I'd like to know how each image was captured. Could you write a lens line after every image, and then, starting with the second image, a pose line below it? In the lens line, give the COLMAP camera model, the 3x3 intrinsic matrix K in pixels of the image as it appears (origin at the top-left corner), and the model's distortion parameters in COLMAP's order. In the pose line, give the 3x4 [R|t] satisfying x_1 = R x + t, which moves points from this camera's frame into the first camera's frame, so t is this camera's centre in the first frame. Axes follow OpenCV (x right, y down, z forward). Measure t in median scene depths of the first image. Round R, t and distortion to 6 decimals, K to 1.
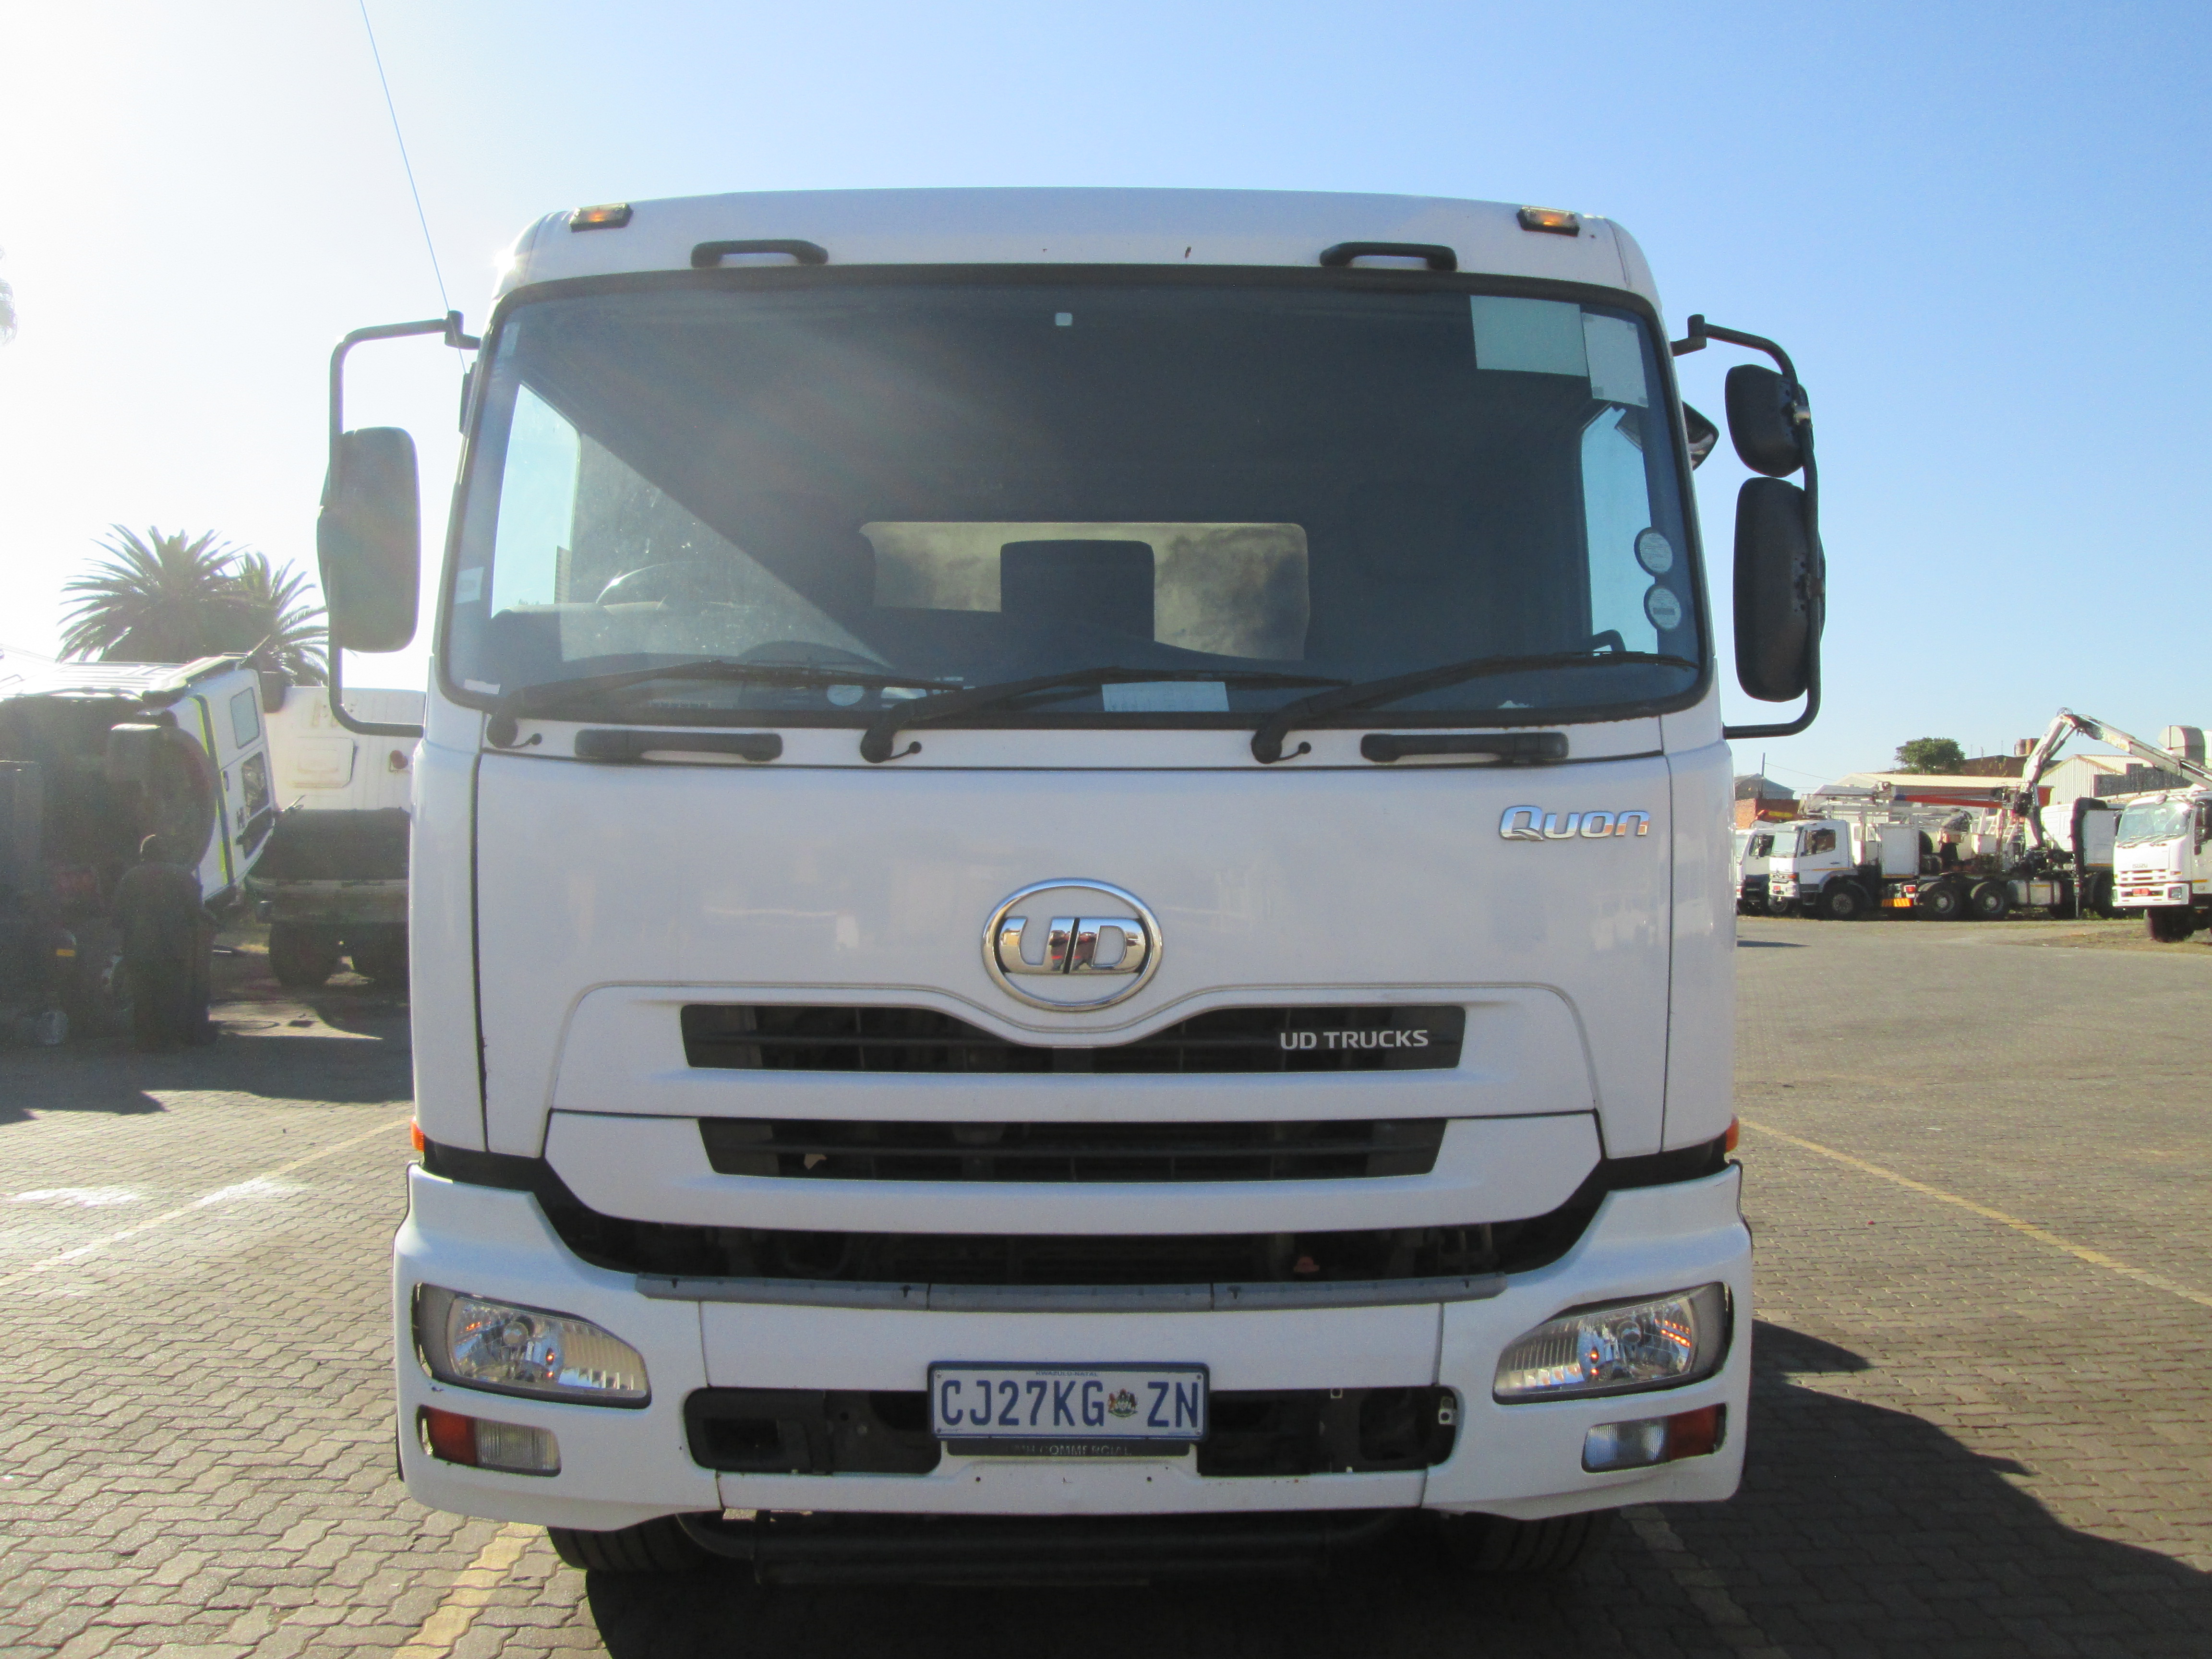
lens RADIAL K [[1829.1, 0, 1080.5], [0, 1829.1, 821.7], [0, 0, 1]] dist [-0.049408, 0.000231]
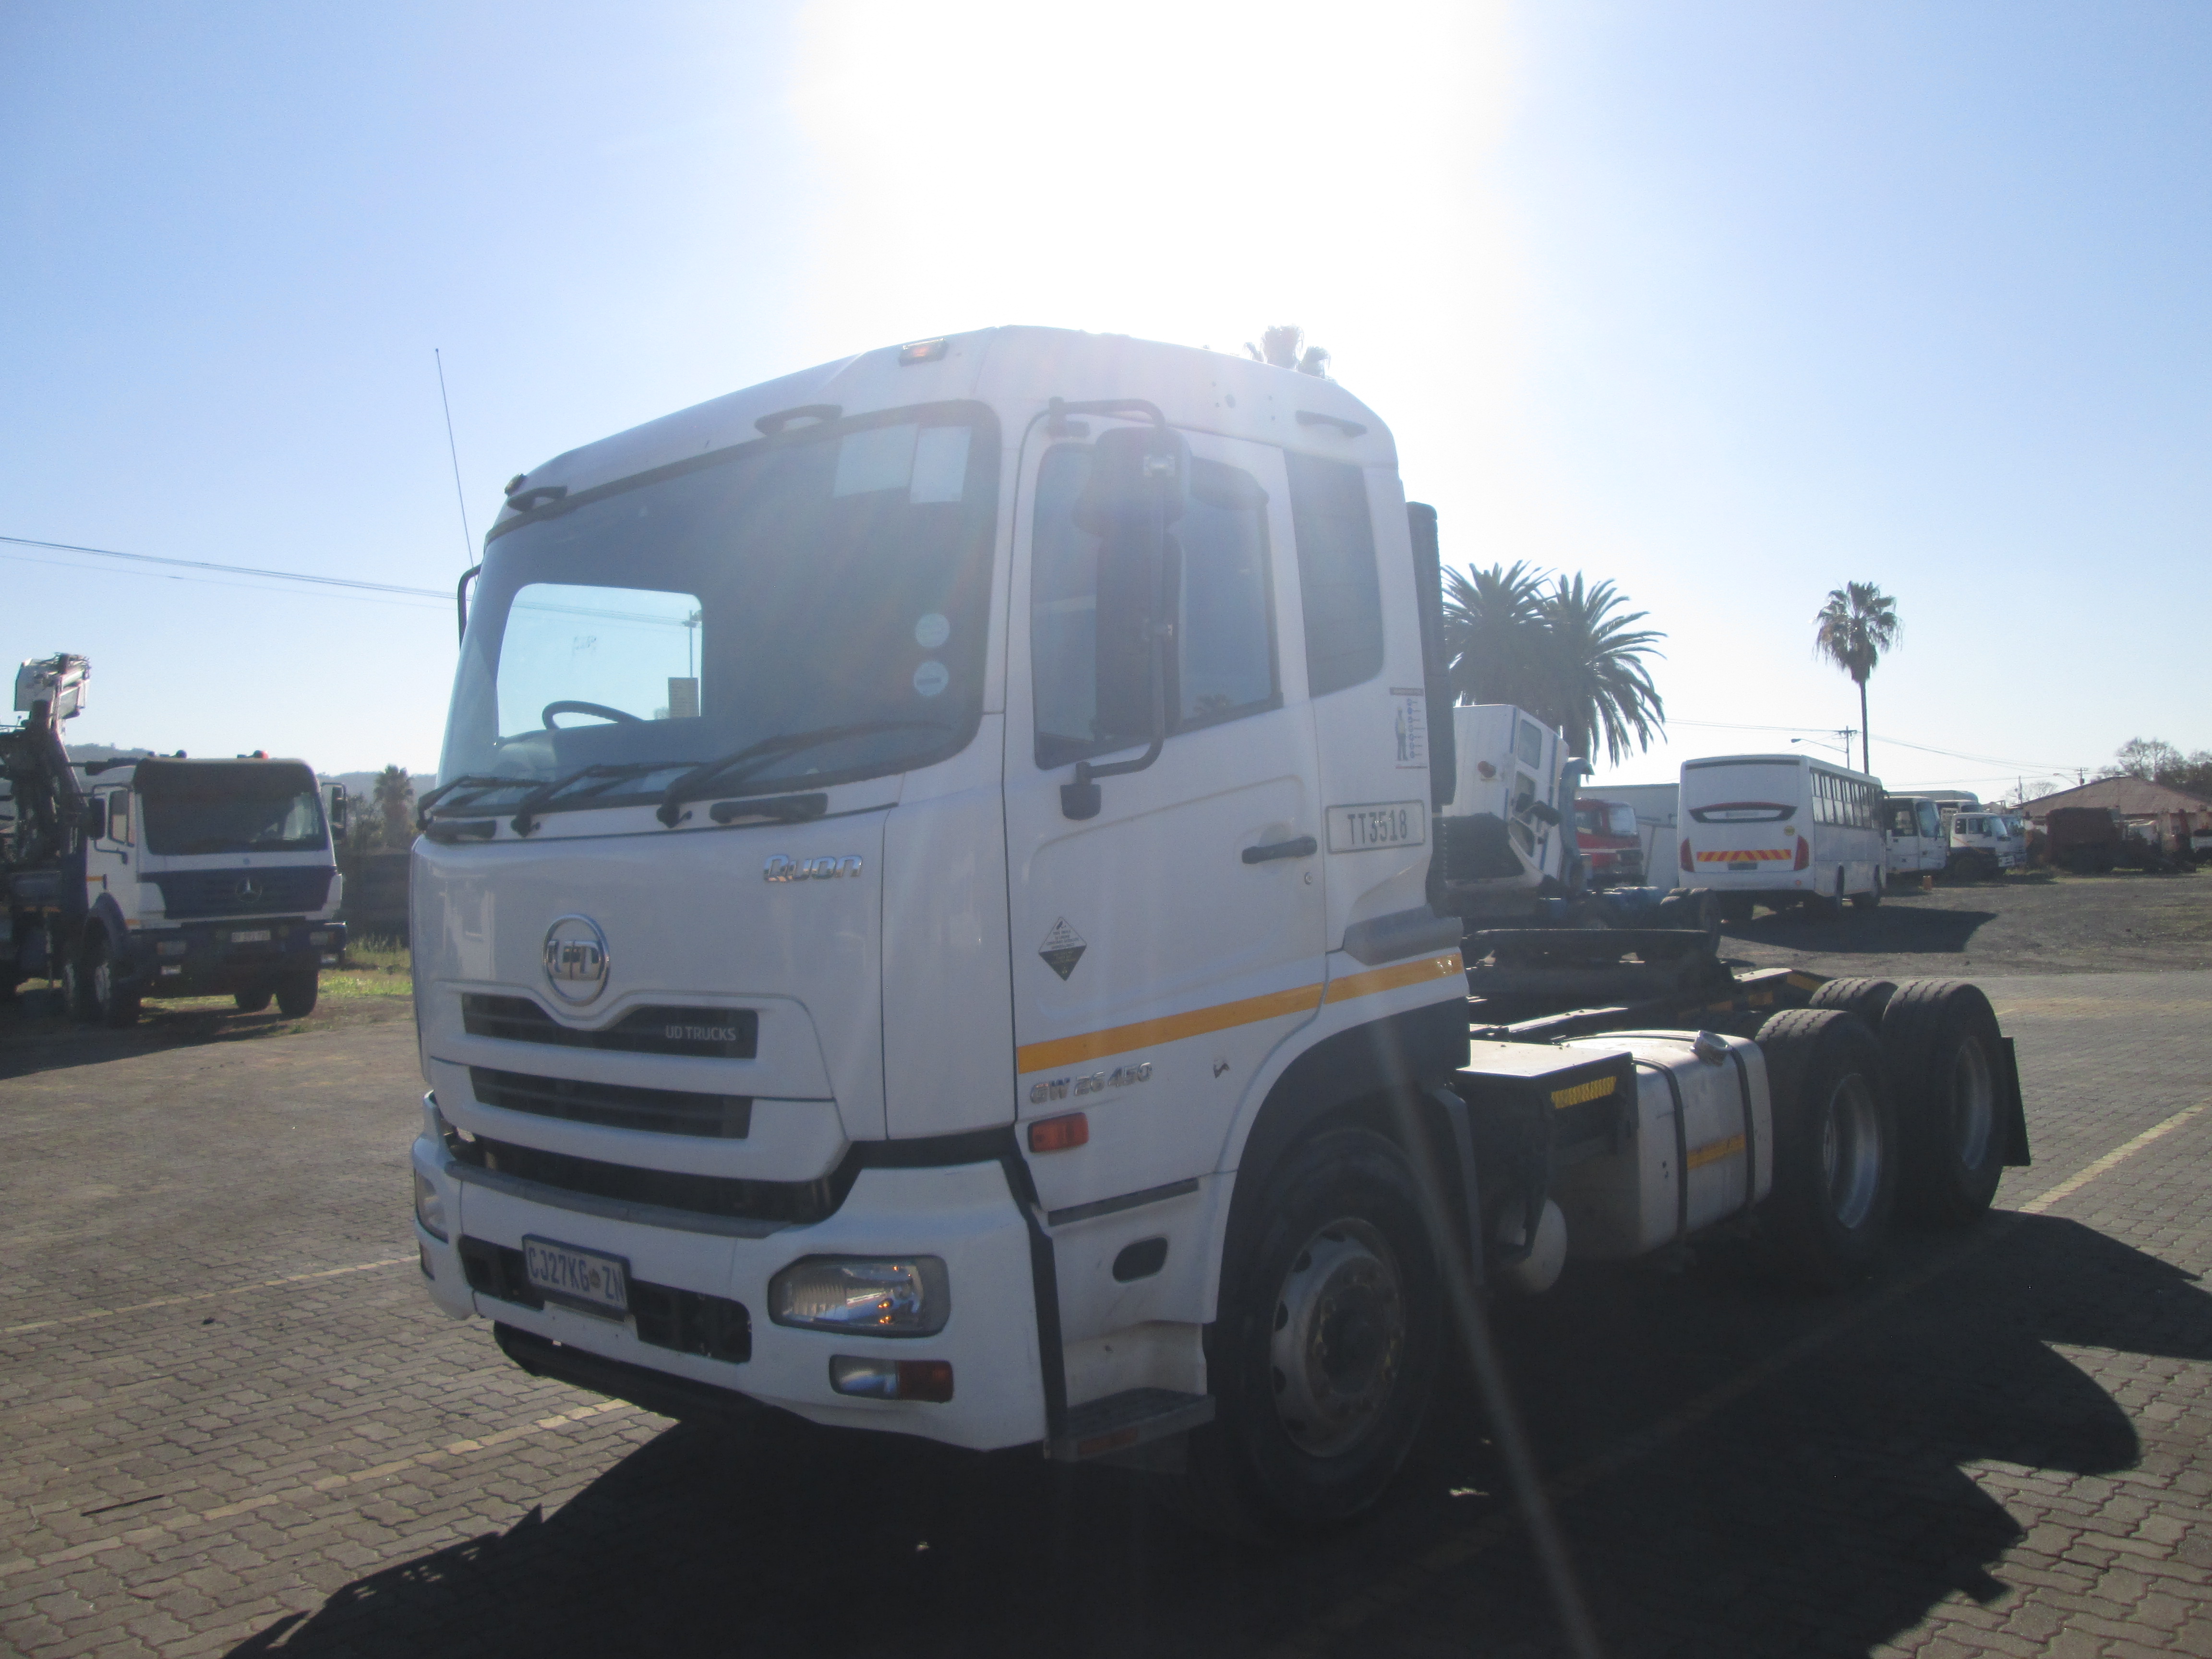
lens RADIAL K [[1863.7, 0, 1124.4], [0, 1863.7, 829.9], [0, 0, 1]] dist [-0.135709, 0.134088]
pose [[0.744009, -0.035670, -0.667216, 1.283038], [0.040692, 0.999139, -0.008039, -0.005605], [0.666929, -0.021169, 0.744821, 0.203407]]
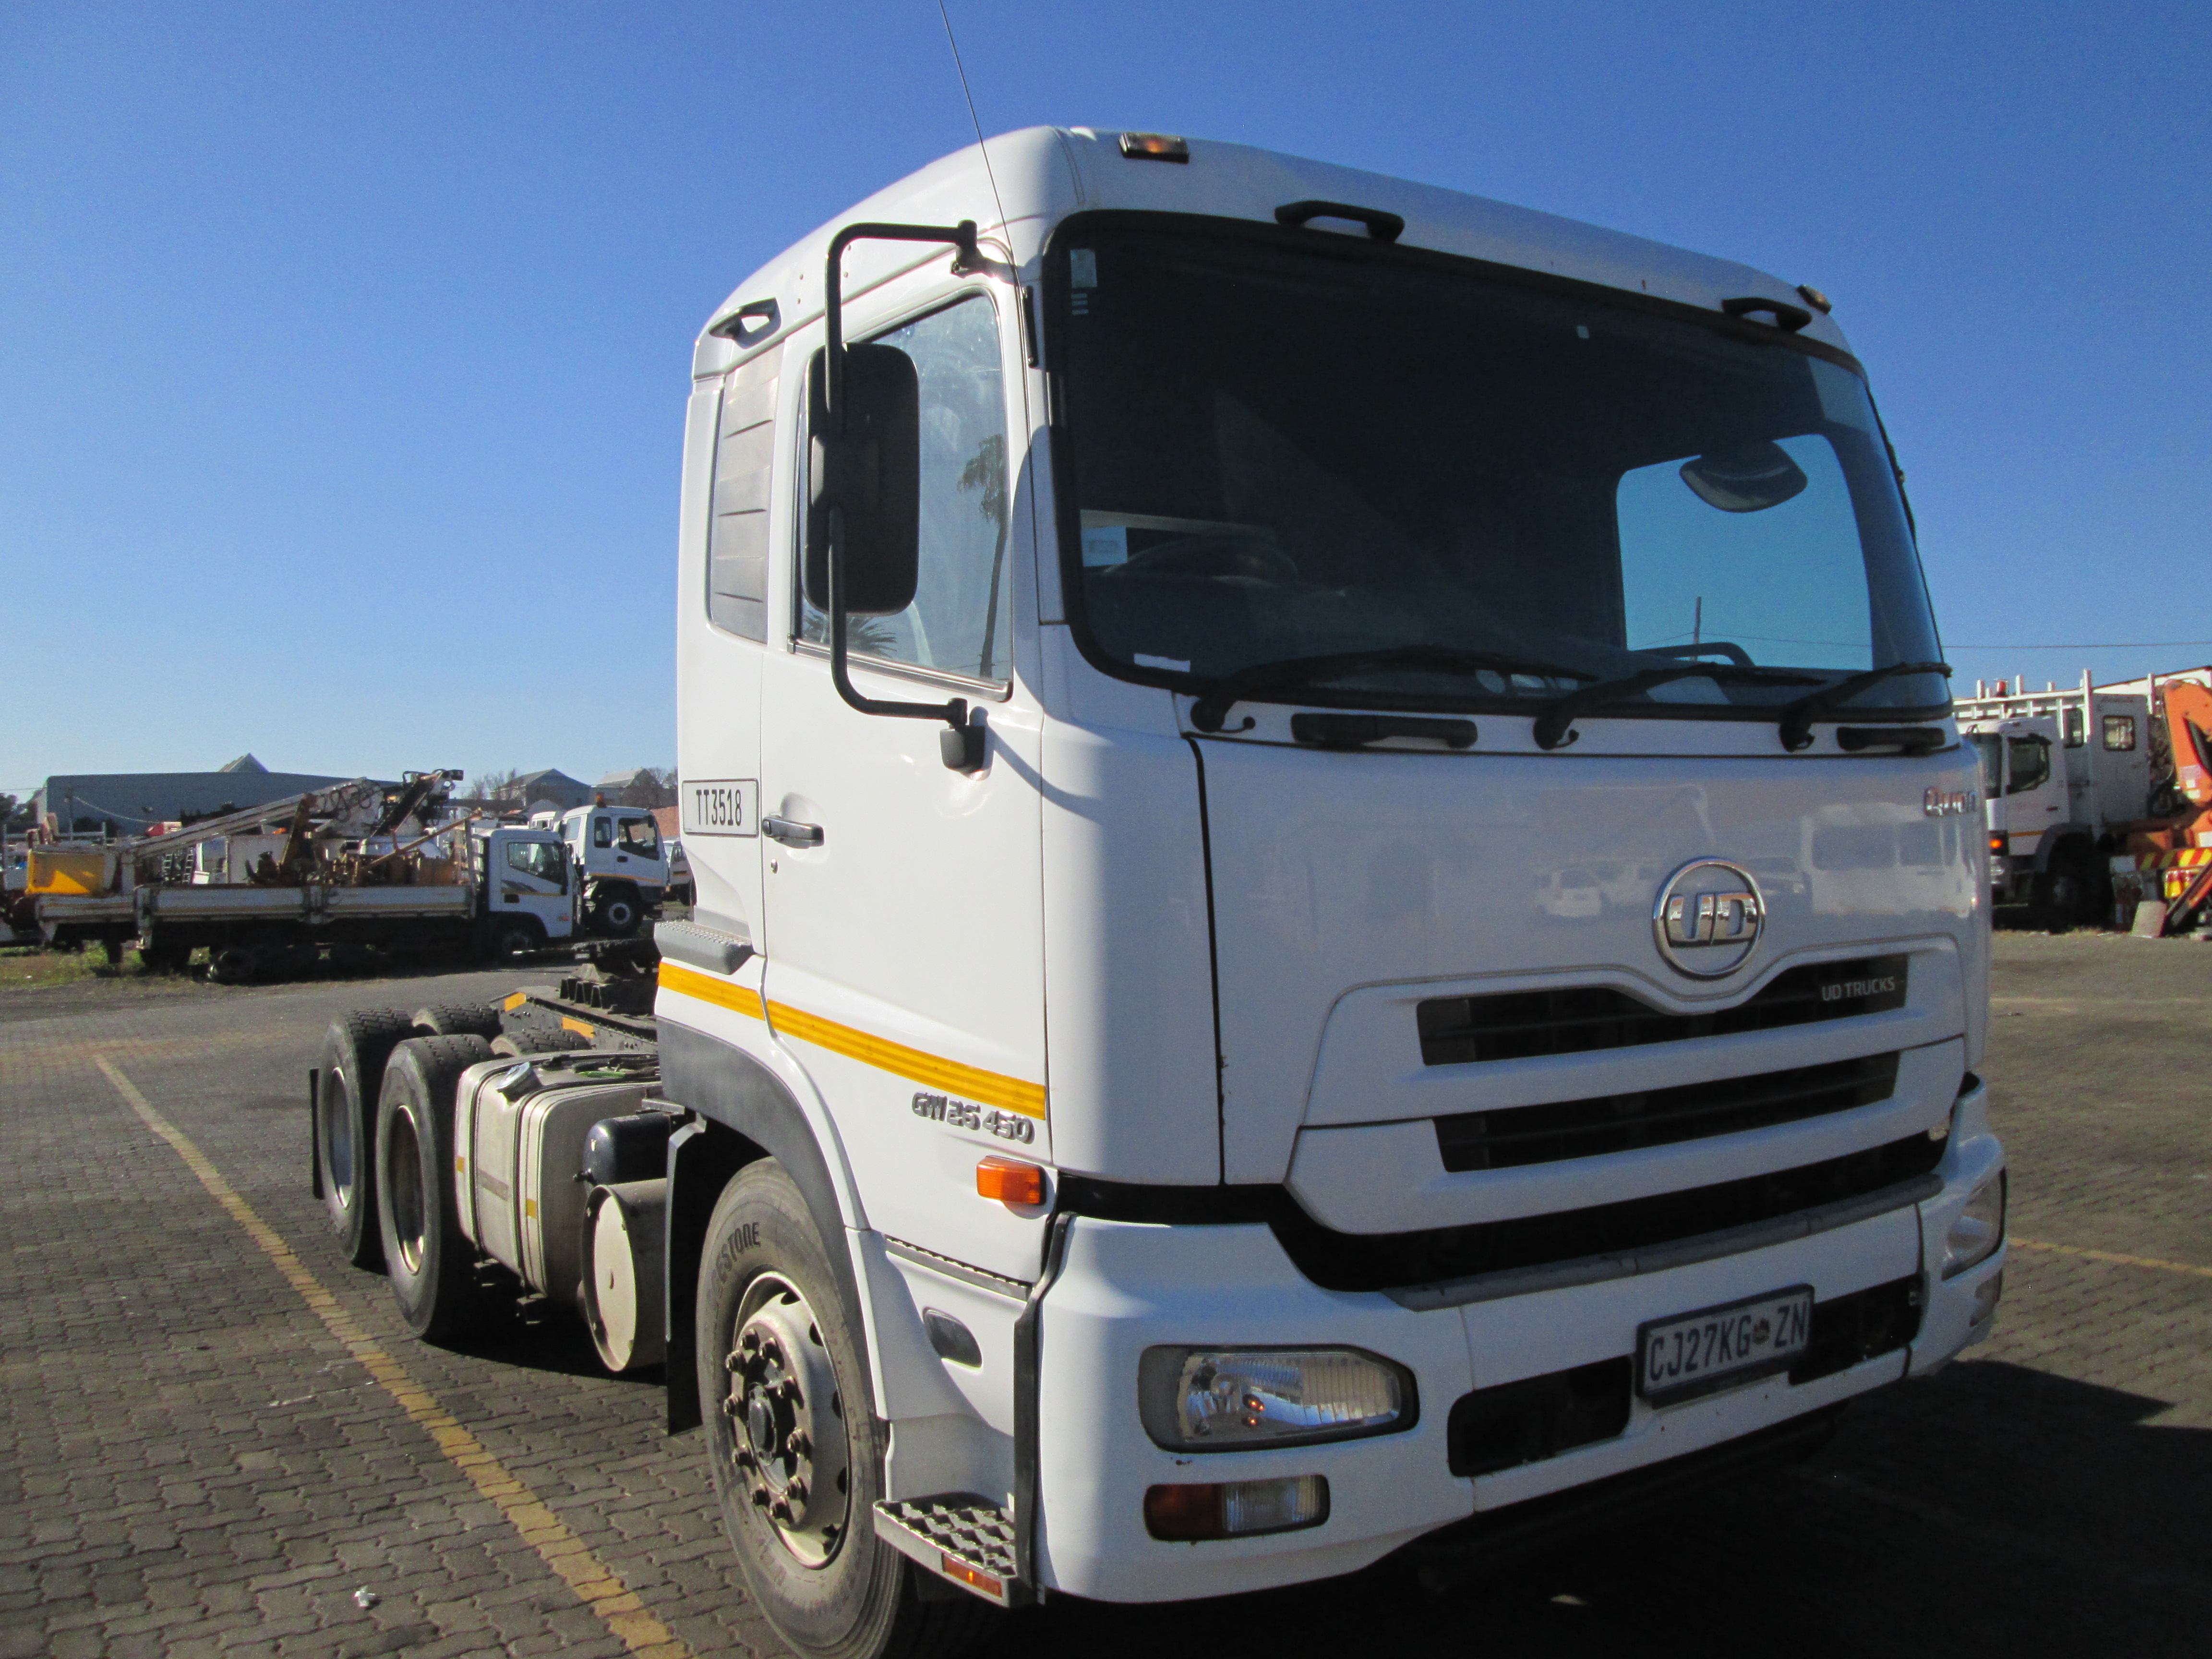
lens RADIAL K [[1829.1, 0, 1080.5], [0, 1829.1, 821.7], [0, 0, 1]] dist [-0.049408, 0.000231]
pose [[0.845275, -0.018559, 0.534010, -0.884599], [0.017895, 0.999819, 0.006422, -0.003546], [-0.534032, 0.004128, 0.845454, 0.285562]]
